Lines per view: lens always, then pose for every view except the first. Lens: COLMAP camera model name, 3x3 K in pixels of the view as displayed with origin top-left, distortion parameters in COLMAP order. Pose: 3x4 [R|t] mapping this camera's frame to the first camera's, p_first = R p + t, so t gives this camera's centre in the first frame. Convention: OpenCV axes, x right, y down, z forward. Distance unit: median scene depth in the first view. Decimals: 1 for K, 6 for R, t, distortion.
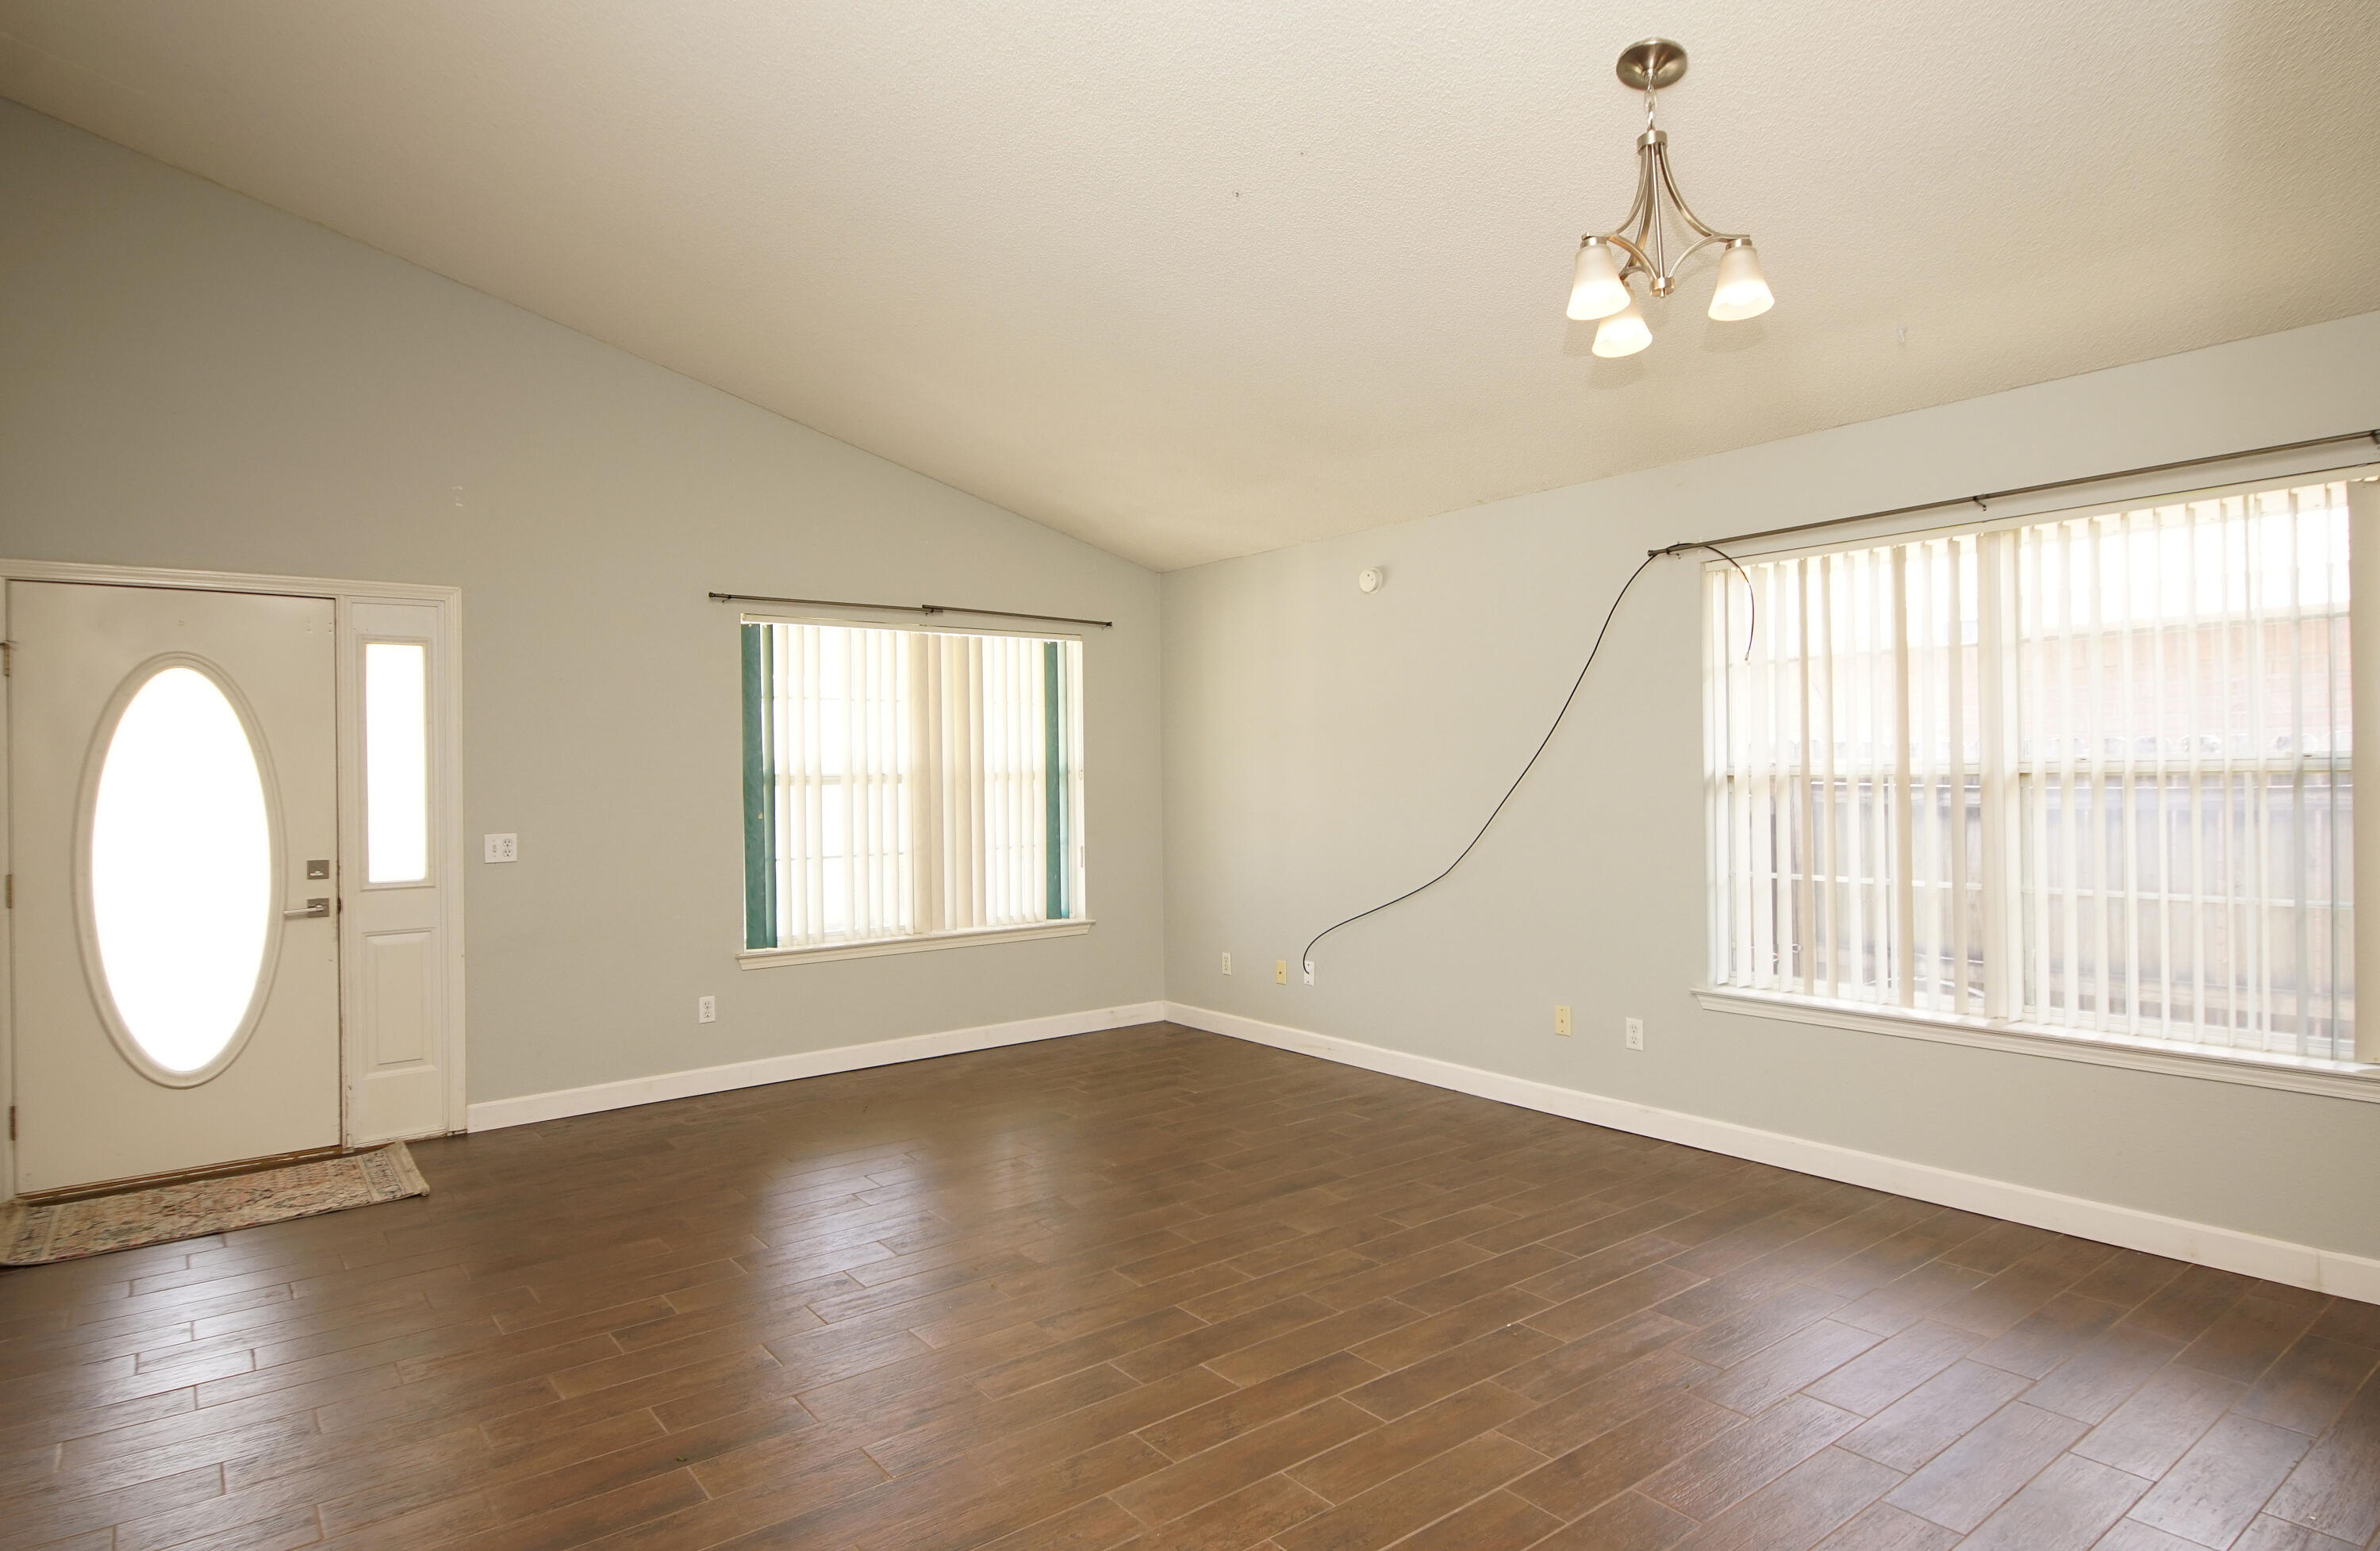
lens RADIAL K [[1326.2, 0, 1184.3], [0, 1326.2, 765.3], [0, 0, 1]] dist [0.003736, -0.006328]
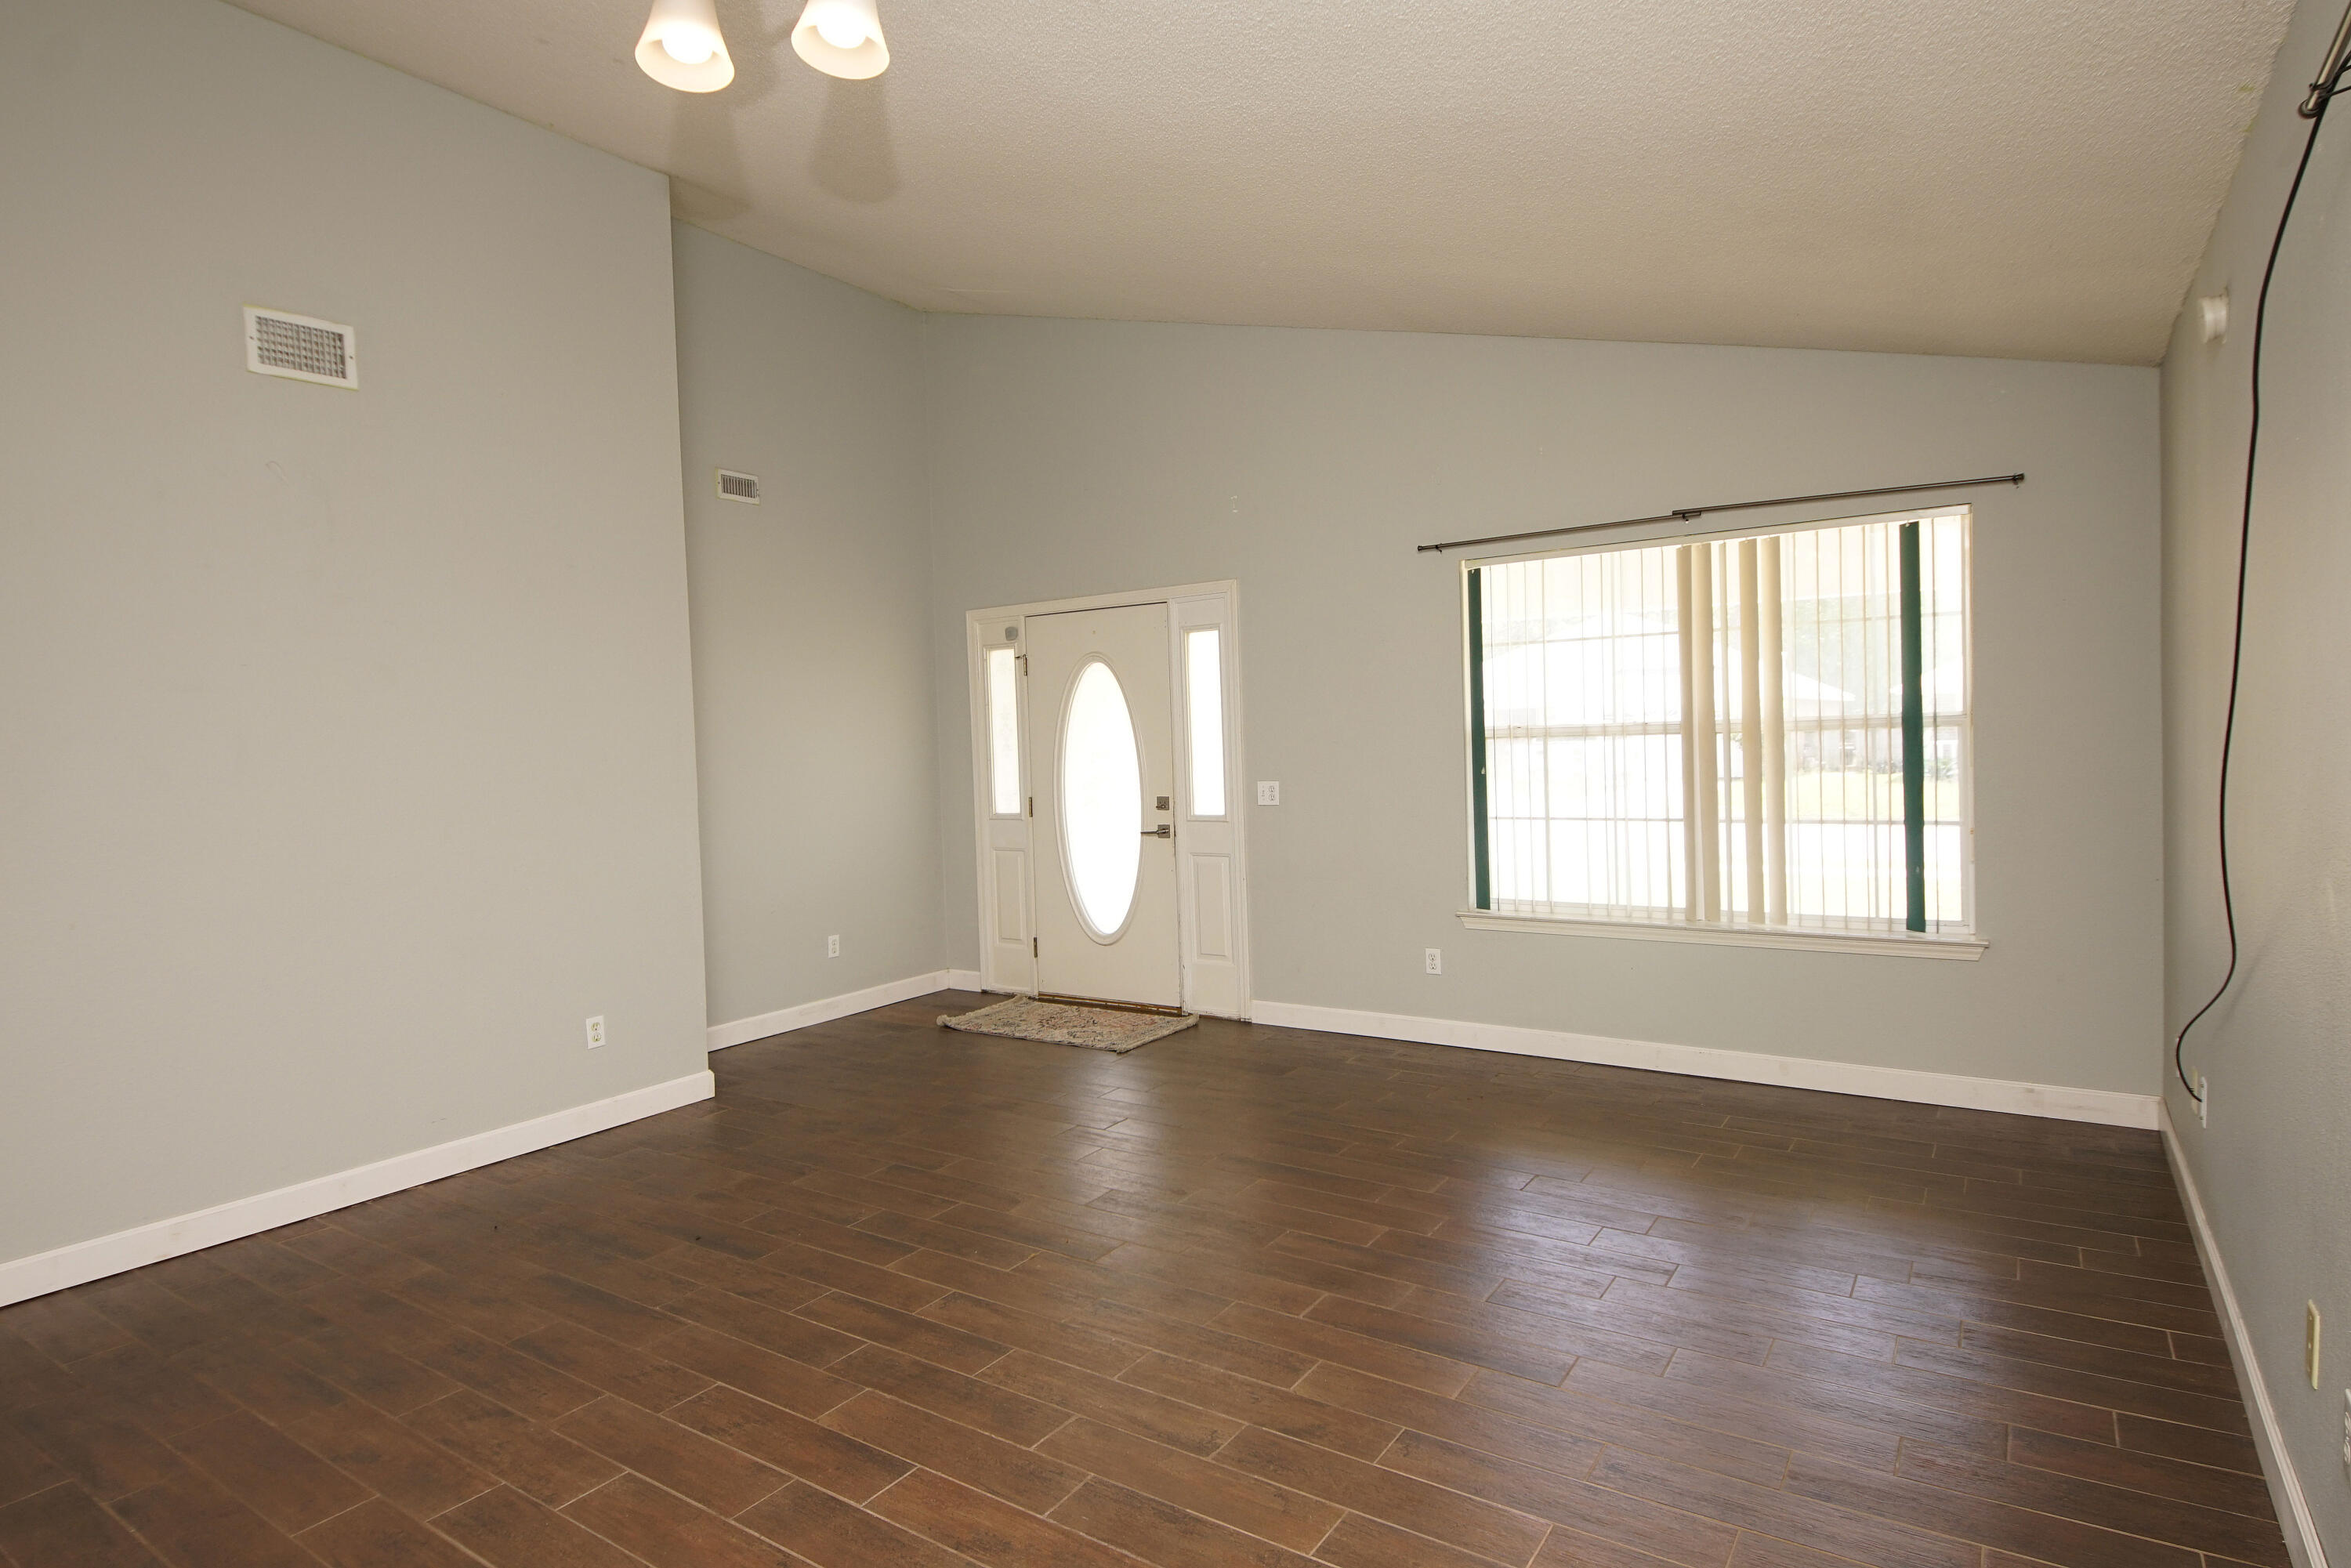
lens RADIAL K [[1258.6, 0, 1111.3], [0, 1258.6, 787.7], [0, 0, 1]] dist [0.023049, -0.024981]
pose [[0.286671, 0.044175, -0.957010, 0.524535], [0.033555, 0.997860, 0.056112, -0.011024], [0.957441, -0.048198, 0.284576, 0.540468]]
